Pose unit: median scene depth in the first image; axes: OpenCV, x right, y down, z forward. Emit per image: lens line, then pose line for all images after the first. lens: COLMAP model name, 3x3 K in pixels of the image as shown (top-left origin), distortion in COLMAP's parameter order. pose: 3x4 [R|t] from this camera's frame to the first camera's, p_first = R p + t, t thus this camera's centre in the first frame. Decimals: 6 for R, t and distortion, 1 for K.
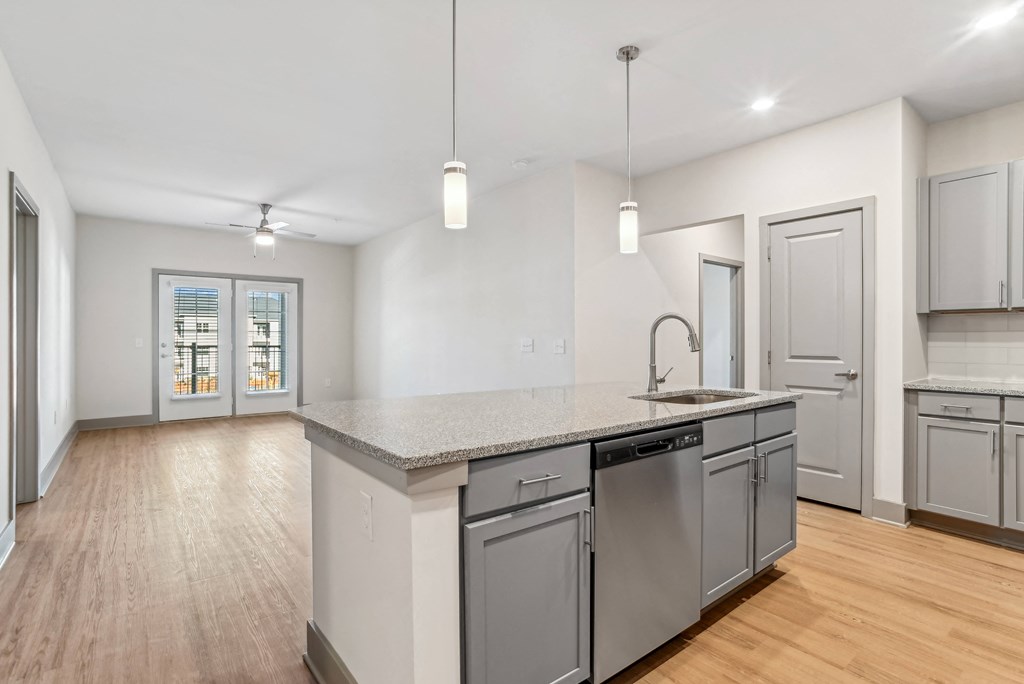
lens RADIAL K [[493.0, 0, 510.7], [0, 493.0, 339.7], [0, 0, 1]] dist [0.000717, -0.000159]
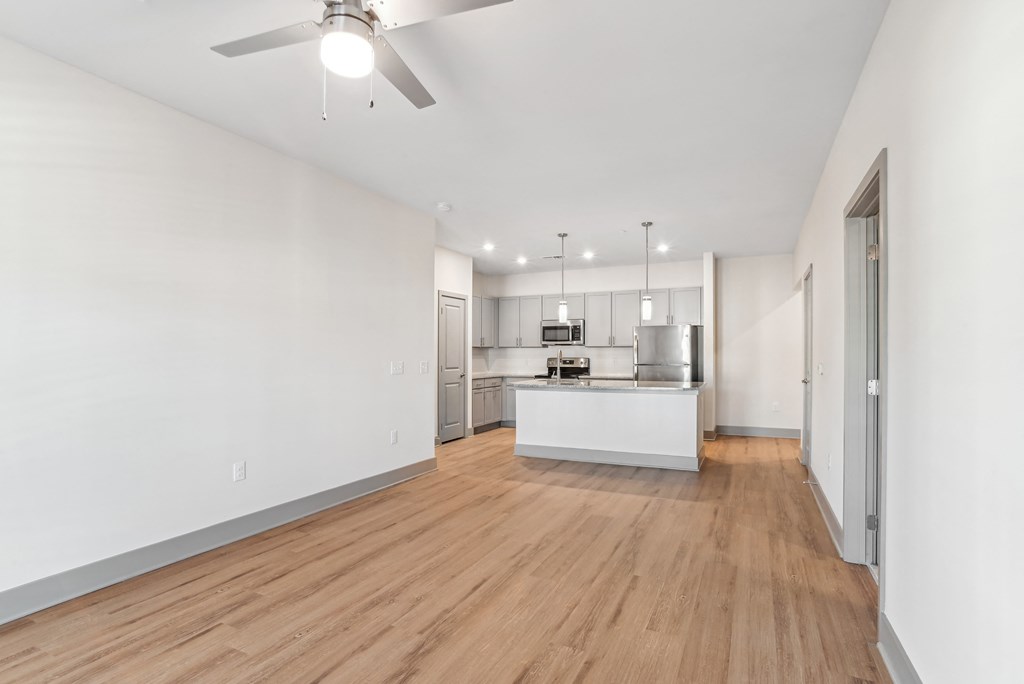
lens RADIAL K [[570.8, 0, 509.9], [0, 570.8, 347.6], [0, 0, 1]] dist [0.002428, 0.000503]
pose [[-0.481631, 0.018320, 0.876183, -1.699868], [0.004656, 0.999821, -0.018346, -0.000912], [-0.876362, -0.004756, -0.481630, 2.152588]]
